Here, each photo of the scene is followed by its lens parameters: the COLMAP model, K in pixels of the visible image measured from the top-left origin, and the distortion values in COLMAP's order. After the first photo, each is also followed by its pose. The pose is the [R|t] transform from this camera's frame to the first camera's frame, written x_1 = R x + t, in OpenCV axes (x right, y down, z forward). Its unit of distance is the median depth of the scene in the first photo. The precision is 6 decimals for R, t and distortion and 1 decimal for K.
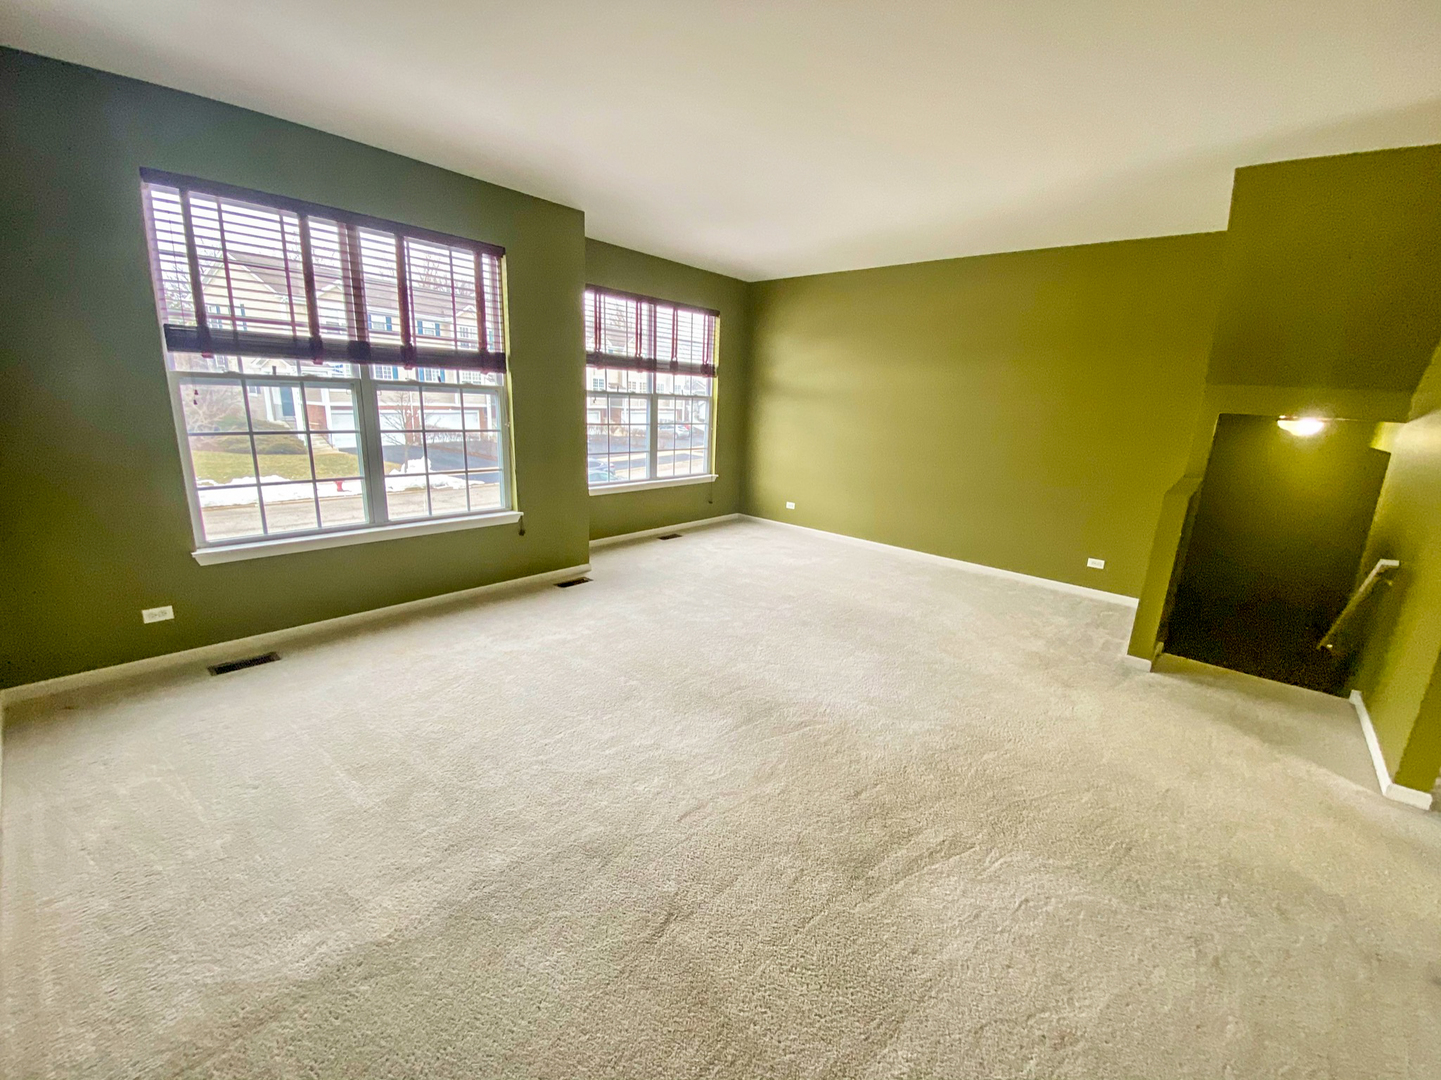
lens RADIAL K [[582.0, 0, 717.1], [0, 582.0, 535.4], [0, 0, 1]] dist [0.022412, -0.020556]
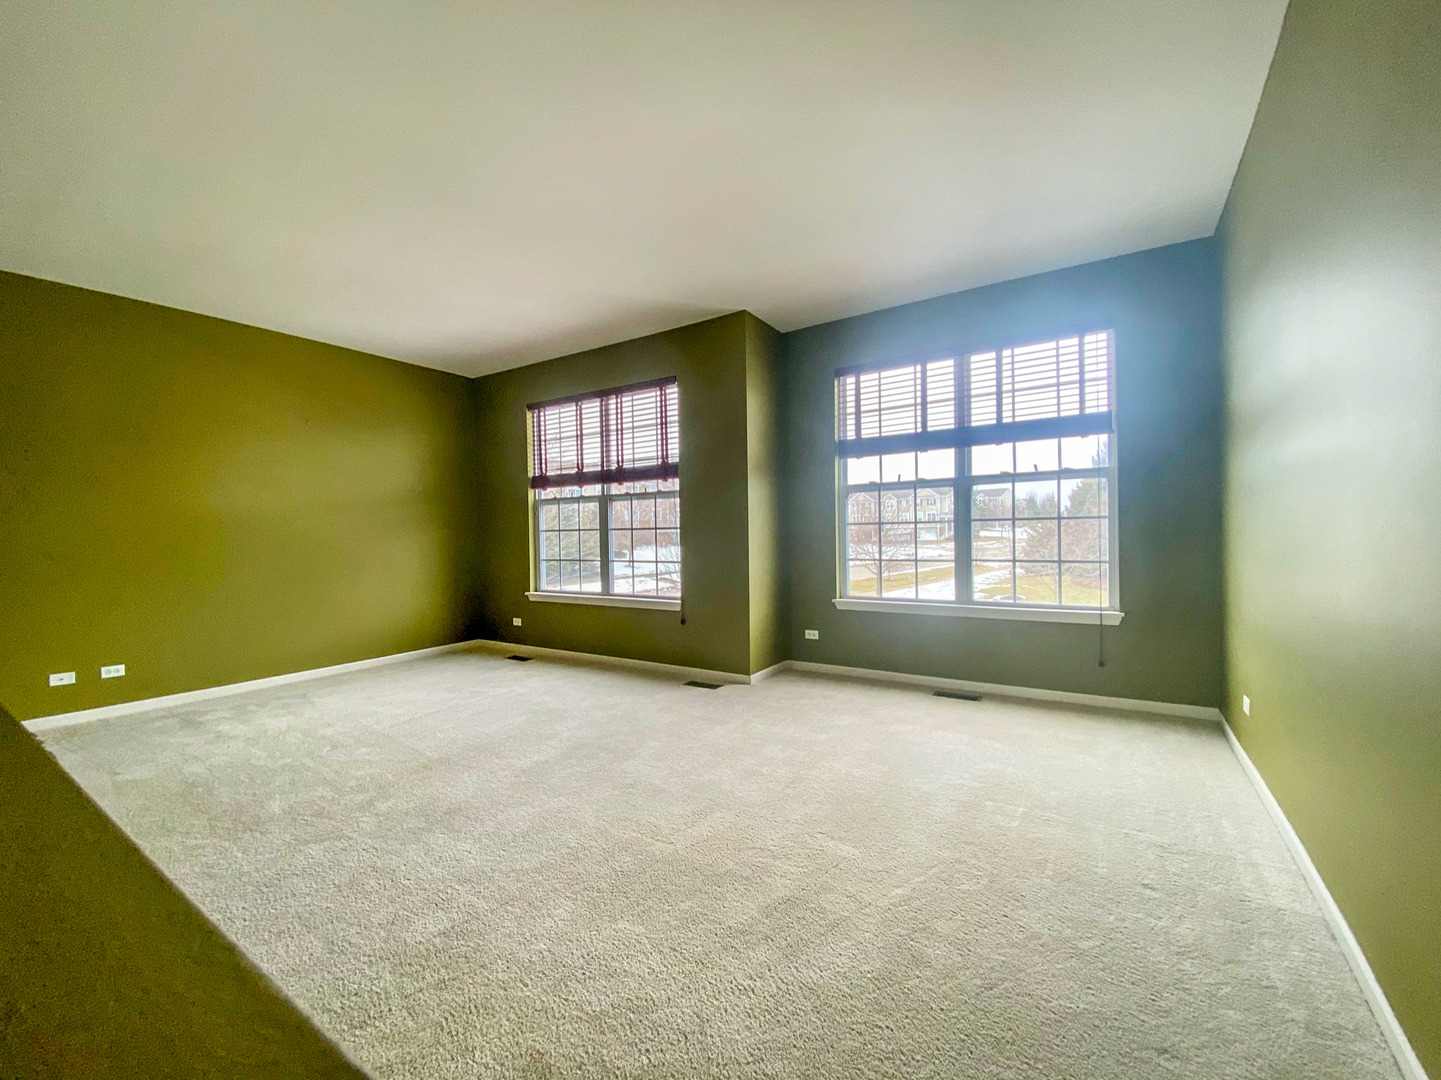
lens RADIAL K [[491.8, 0, 720.2], [0, 491.8, 530.7], [0, 0, 1]] dist [-0.000380, -0.000010]
pose [[0.218487, 0.033256, -0.975273, 0.593200], [-0.167157, 0.985923, -0.003829, -0.201056], [0.961417, 0.163860, 0.220970, 0.928601]]
